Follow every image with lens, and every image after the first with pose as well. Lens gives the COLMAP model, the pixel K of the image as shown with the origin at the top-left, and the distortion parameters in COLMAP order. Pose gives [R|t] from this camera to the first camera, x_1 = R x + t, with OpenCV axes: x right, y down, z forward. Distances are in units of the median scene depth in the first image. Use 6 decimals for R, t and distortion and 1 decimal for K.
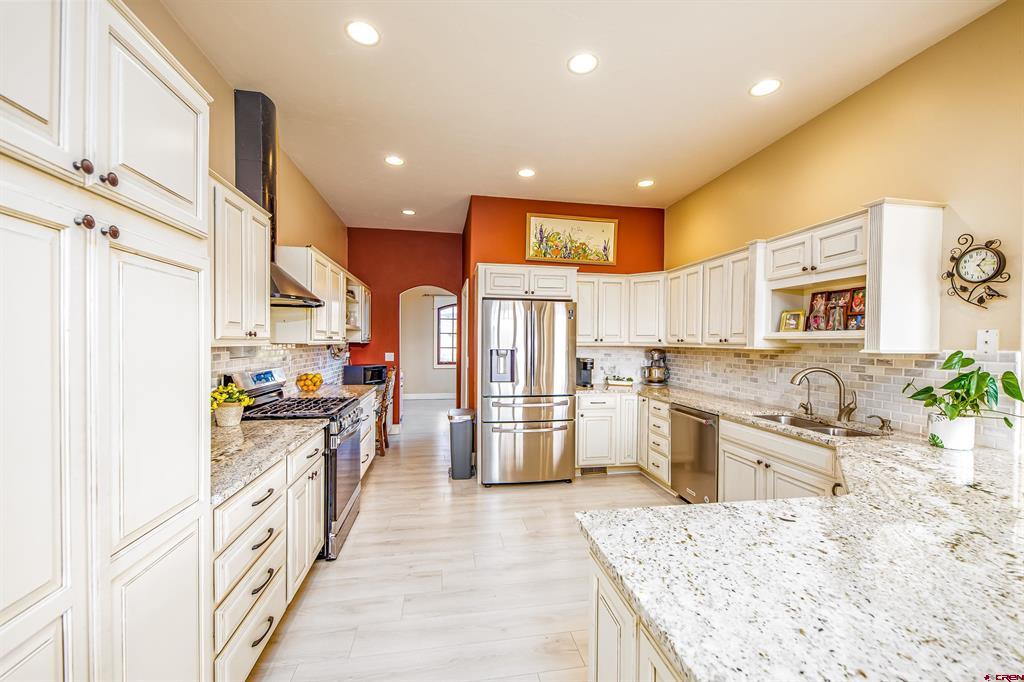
lens RADIAL K [[406.1, 0, 508.7], [0, 406.1, 344.3], [0, 0, 1]] dist [0.007255, -0.003037]
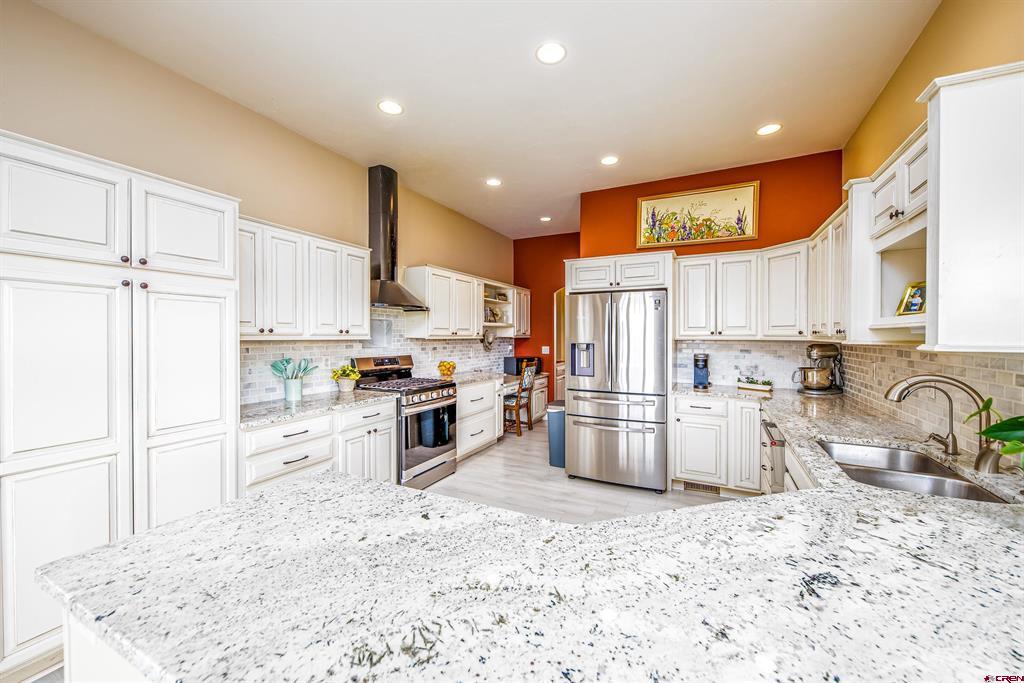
lens RADIAL K [[406.1, 0, 534.1], [0, 406.1, 335.9], [0, 0, 1]] dist [0.007255, -0.003037]
pose [[0.798352, -0.006703, -0.602154, 0.462678], [0.000740, 0.999948, -0.010150, 0.004253], [0.602191, 0.007658, 0.798316, 0.120482]]
